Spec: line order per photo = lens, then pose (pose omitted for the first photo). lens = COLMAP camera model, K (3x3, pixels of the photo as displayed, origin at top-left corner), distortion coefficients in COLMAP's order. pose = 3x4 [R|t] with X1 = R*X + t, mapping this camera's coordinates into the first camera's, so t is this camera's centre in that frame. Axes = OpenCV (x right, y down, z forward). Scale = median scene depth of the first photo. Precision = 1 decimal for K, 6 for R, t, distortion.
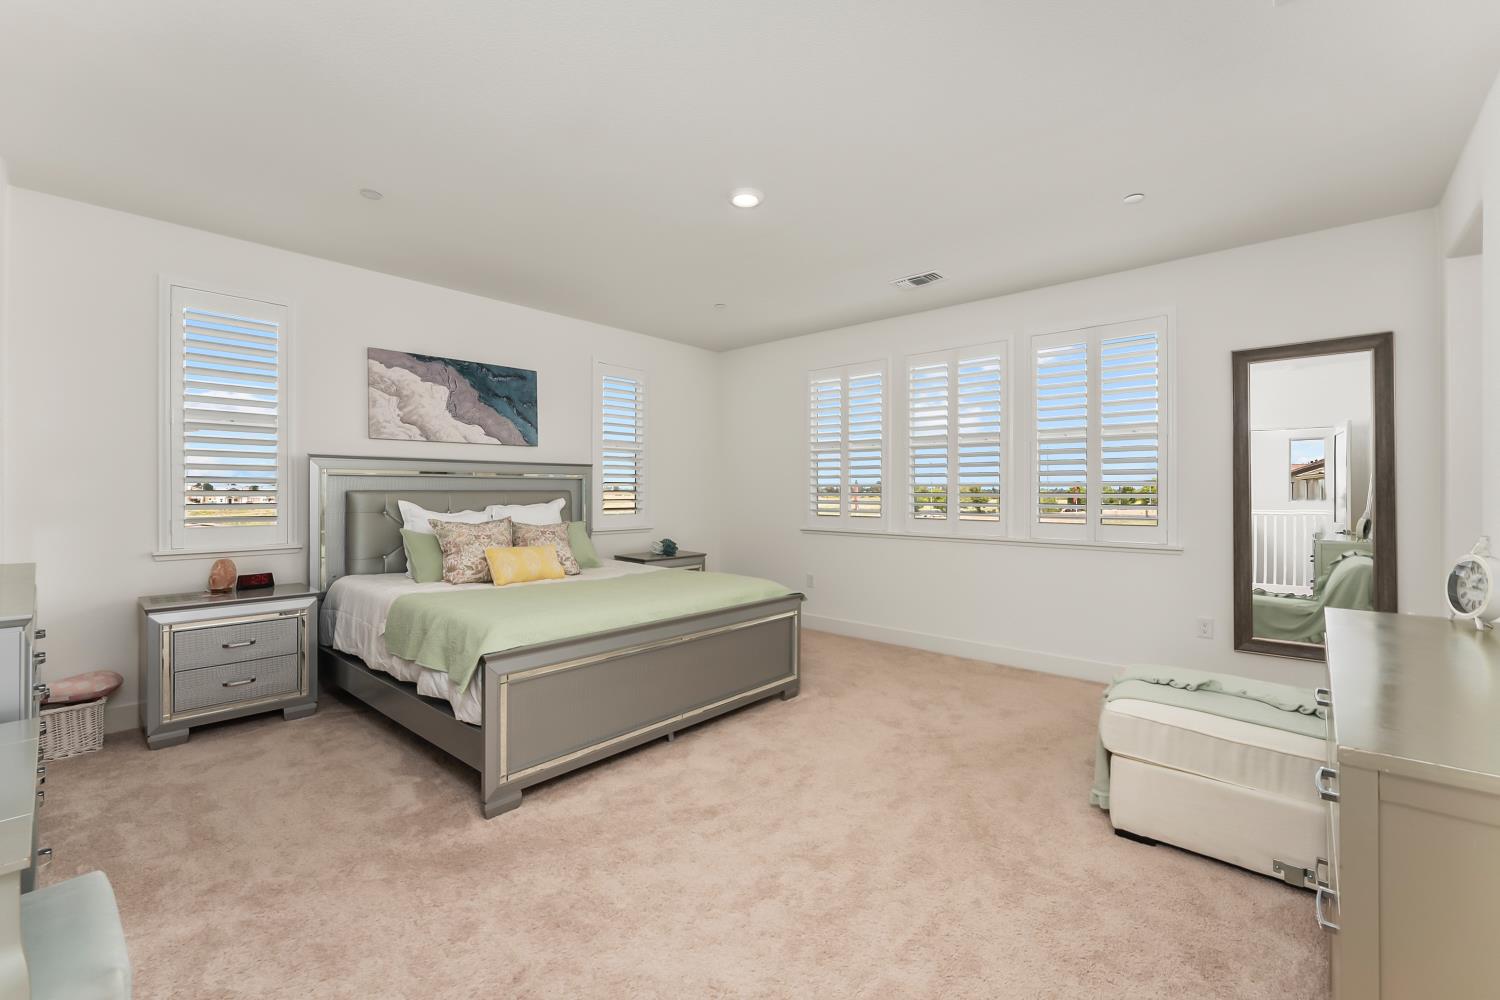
lens RADIAL K [[621.8, 0, 749.2], [0, 621.8, 491.1], [0, 0, 1]] dist [0.000906, -0.000502]
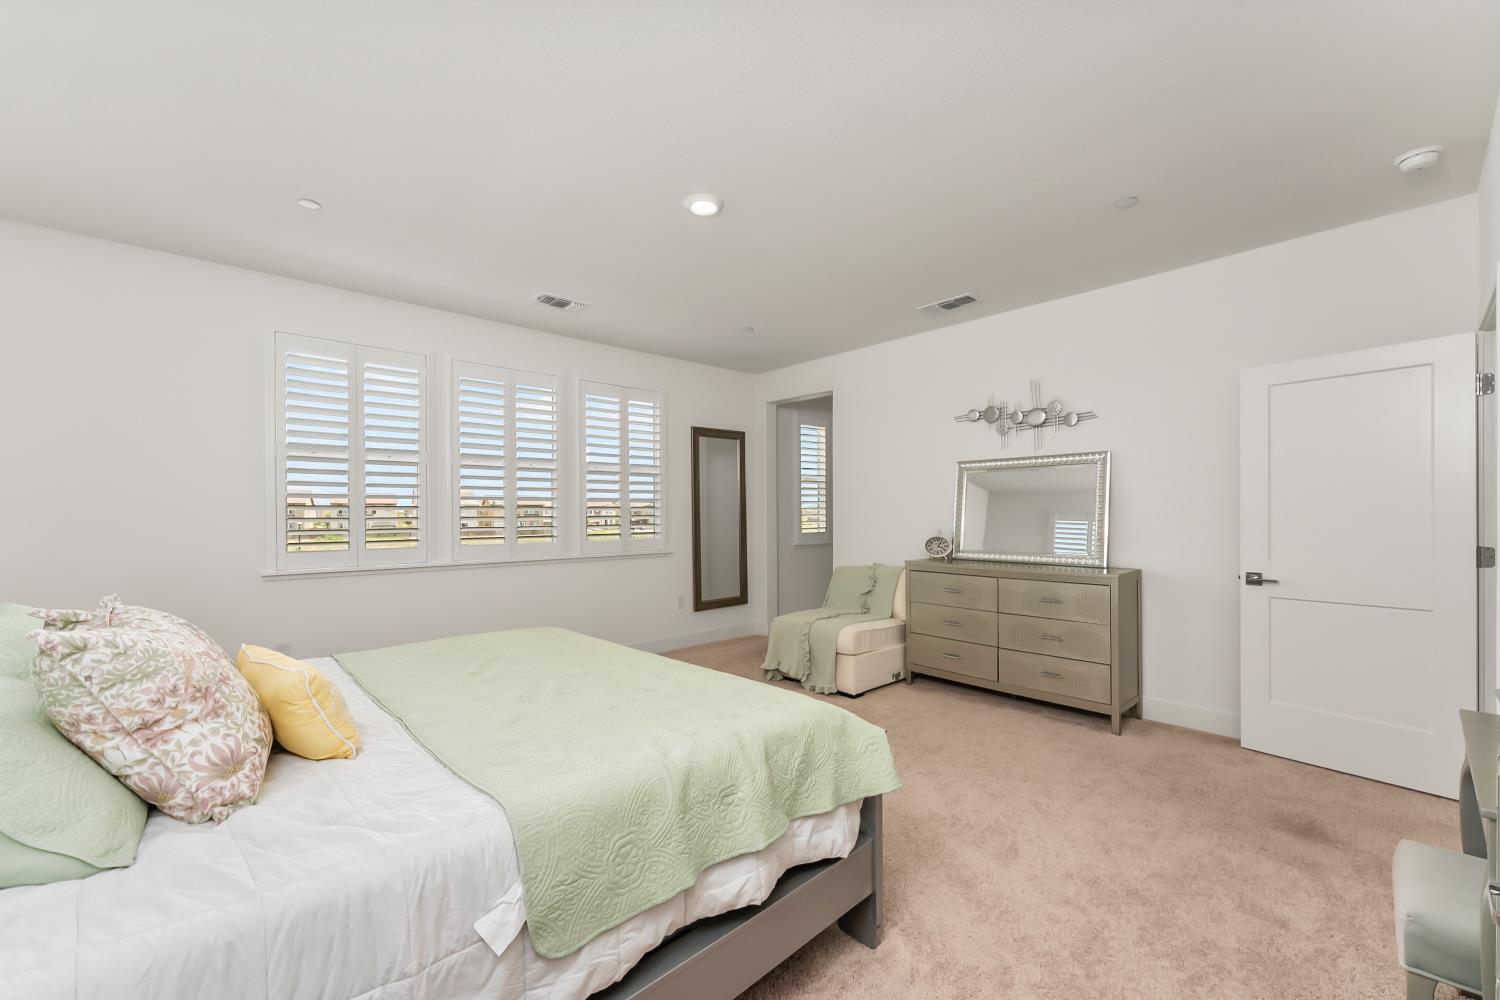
lens RADIAL K [[621.8, 0, 748.1], [0, 621.8, 510.8], [0, 0, 1]] dist [0.000906, -0.000502]
pose [[0.101120, 0.003425, 0.994868, -0.771052], [0.003282, 0.999987, -0.003776, -0.000562], [-0.994869, 0.003647, 0.101108, 0.667426]]
